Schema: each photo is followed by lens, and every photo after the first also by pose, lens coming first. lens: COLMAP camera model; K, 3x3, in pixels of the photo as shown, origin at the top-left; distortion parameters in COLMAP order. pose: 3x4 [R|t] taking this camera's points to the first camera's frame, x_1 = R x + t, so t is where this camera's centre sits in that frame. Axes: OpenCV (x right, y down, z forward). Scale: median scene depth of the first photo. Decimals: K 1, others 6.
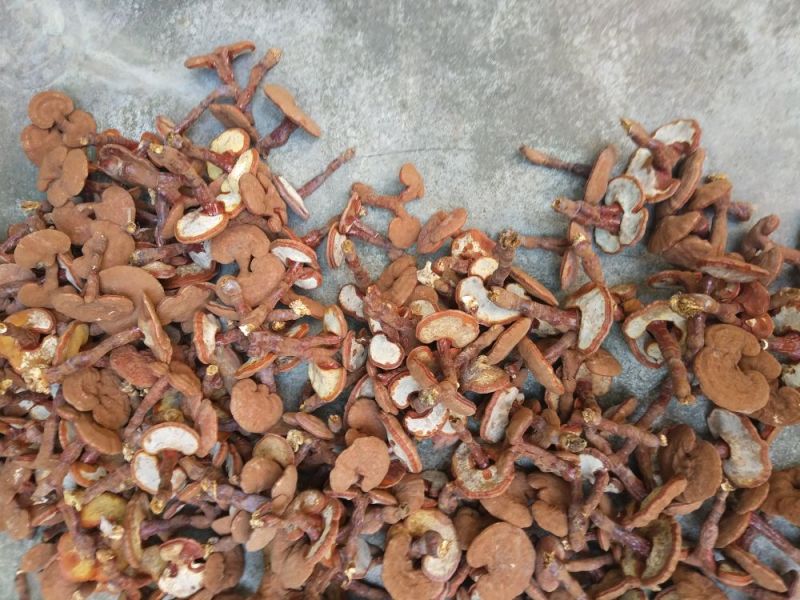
lens RADIAL K [[578.3, 0, 400.0], [0, 578.3, 300.0], [0, 0, 1]] dist [0.053313, -0.057543]
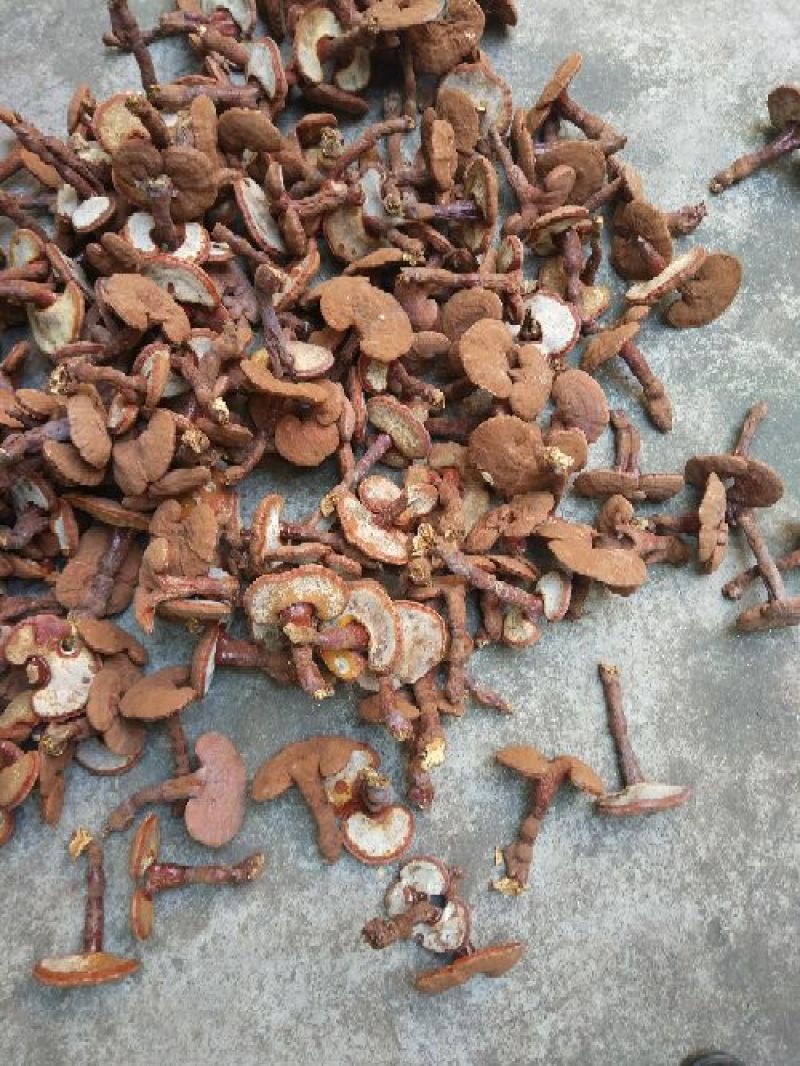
lens RADIAL K [[770.6, 0, 404.3], [0, 770.6, 532.8], [0, 0, 1]] dist [0.053313, -0.057543]
pose [[0.736813, -0.591911, 0.326722, -0.307474], [0.662426, 0.728712, -0.173698, 0.850155], [-0.135272, 0.344412, 0.929022, 0.082649]]
